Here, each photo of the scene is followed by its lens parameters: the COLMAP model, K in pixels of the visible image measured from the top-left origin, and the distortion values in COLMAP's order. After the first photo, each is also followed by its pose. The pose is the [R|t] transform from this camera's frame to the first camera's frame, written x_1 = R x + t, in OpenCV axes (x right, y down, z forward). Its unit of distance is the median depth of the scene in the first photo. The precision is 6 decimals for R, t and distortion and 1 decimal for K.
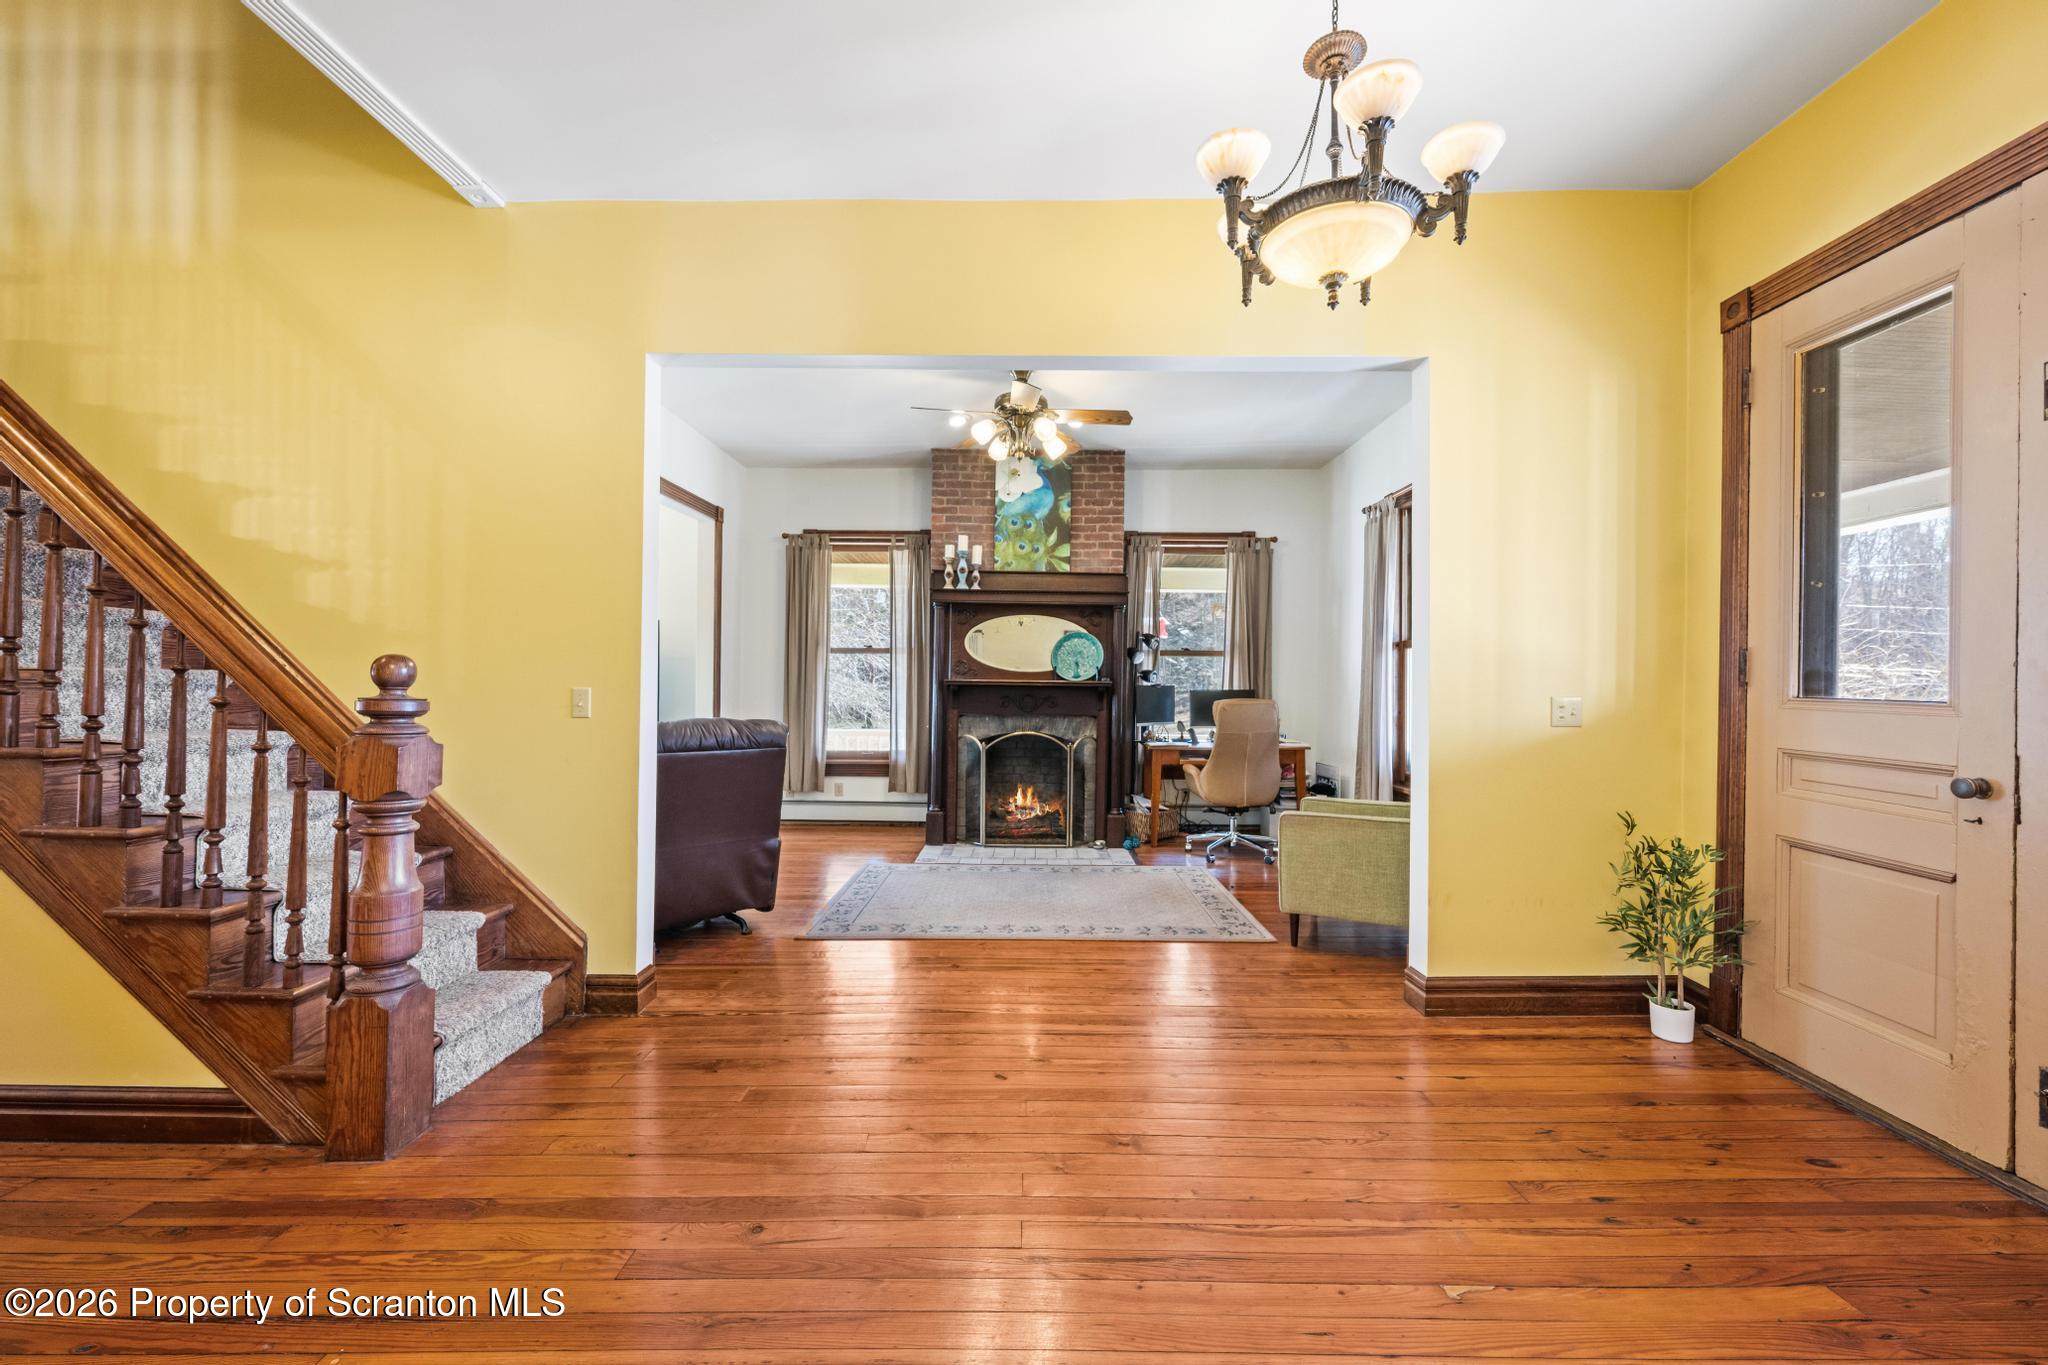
lens RADIAL K [[812.7, 0, 1026.6], [0, 812.7, 684.1], [0, 0, 1]] dist [0.000476, 0.000015]
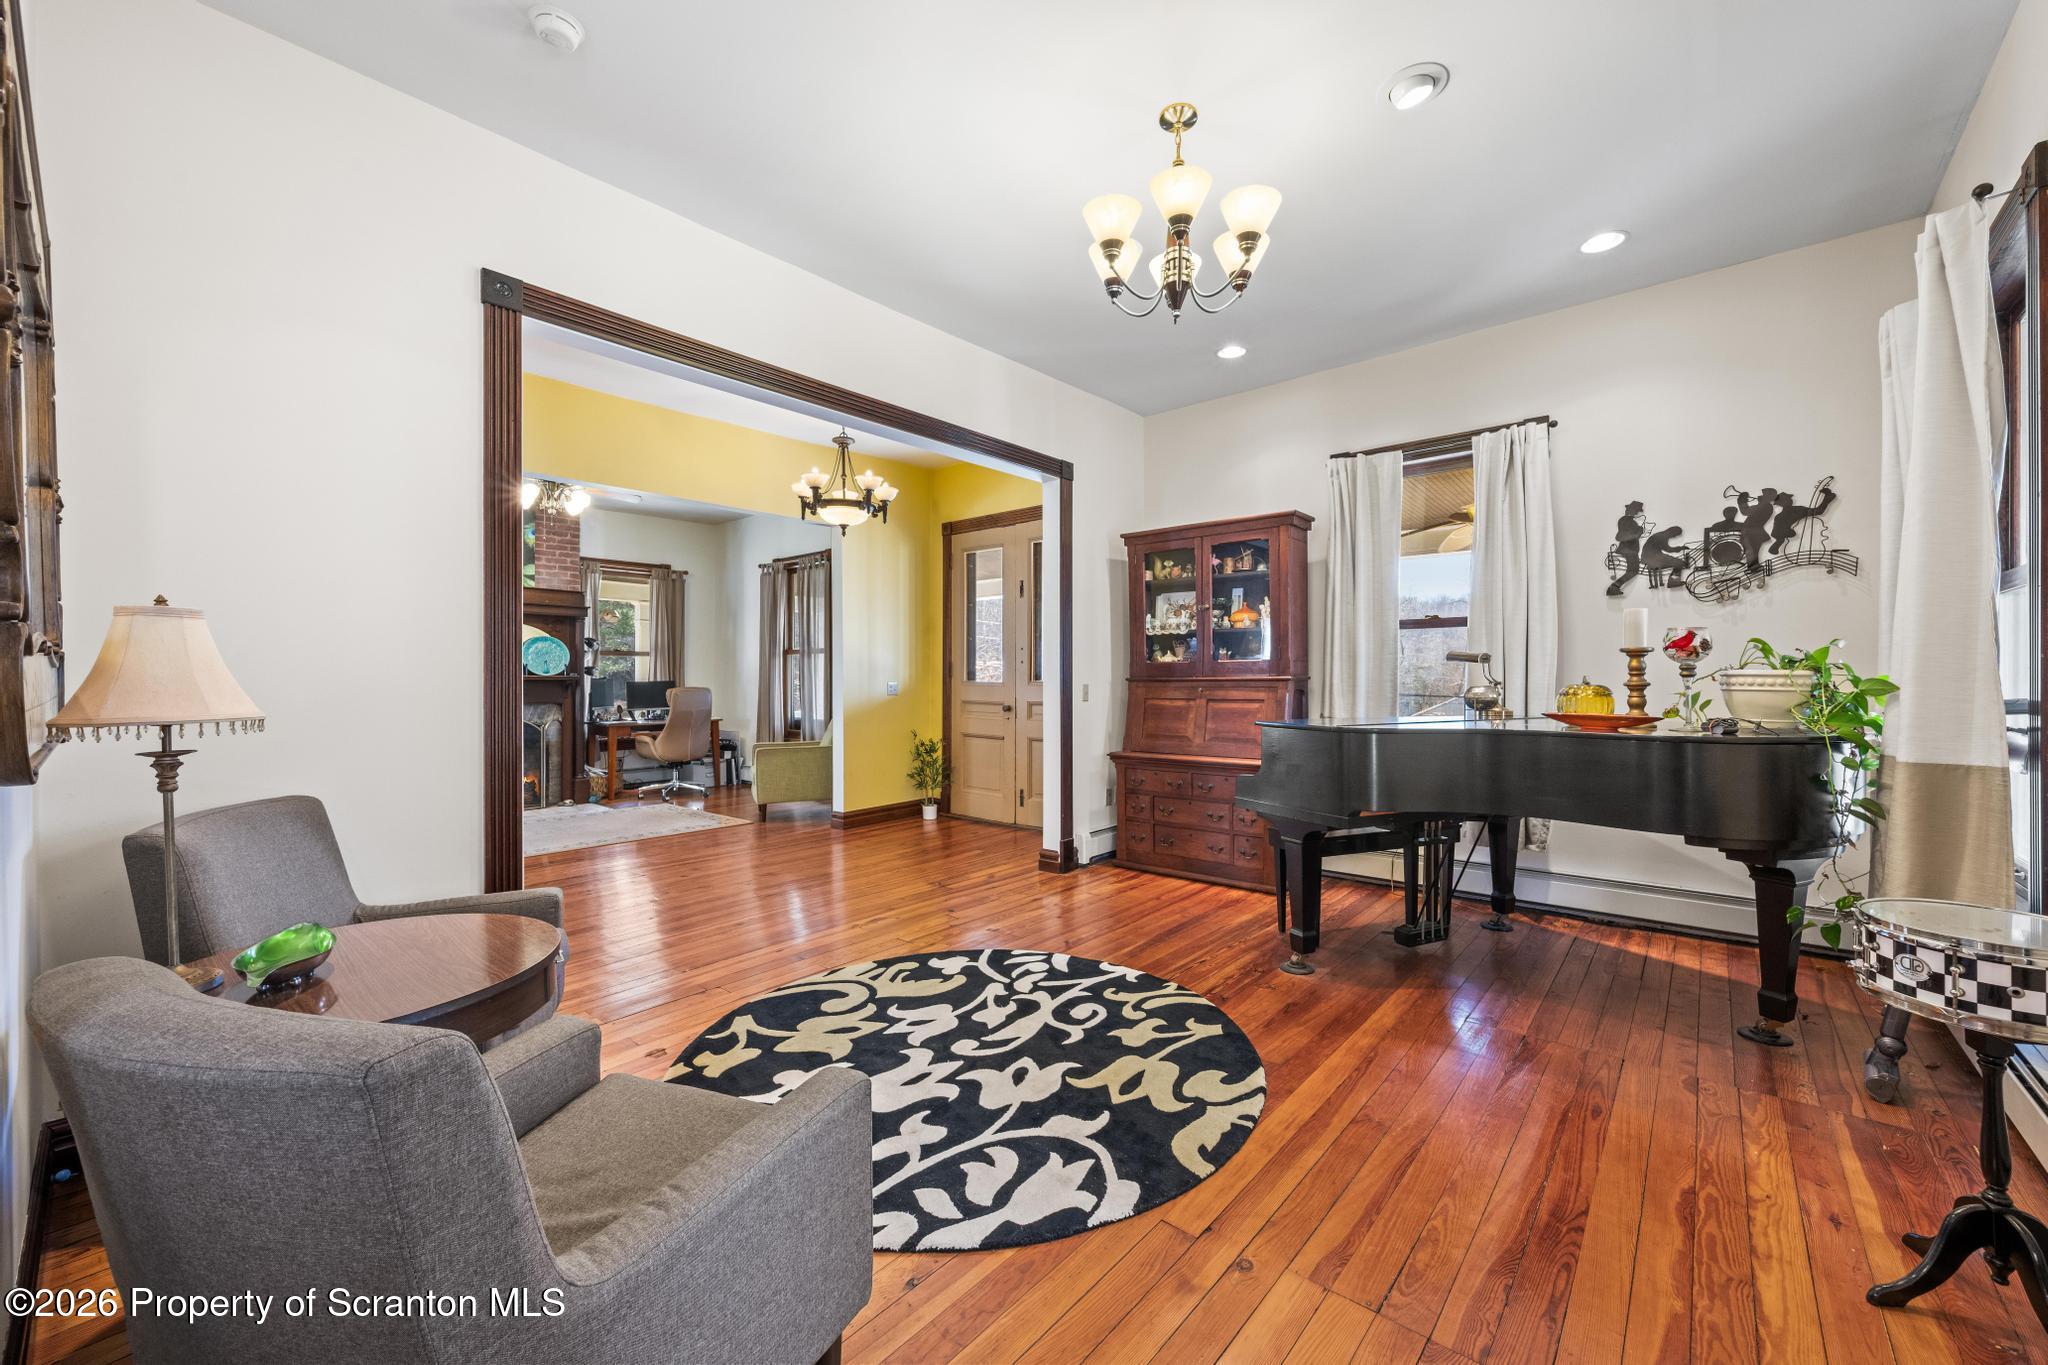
lens RADIAL K [[812.7, 0, 1026.6], [0, 812.7, 684.1], [0, 0, 1]] dist [0.000476, 0.000015]
pose [[0.655409, -0.013953, 0.755145, -0.398623], [0.005625, 0.999892, 0.013594, -0.003344], [-0.755253, -0.004662, 0.655417, -0.383205]]
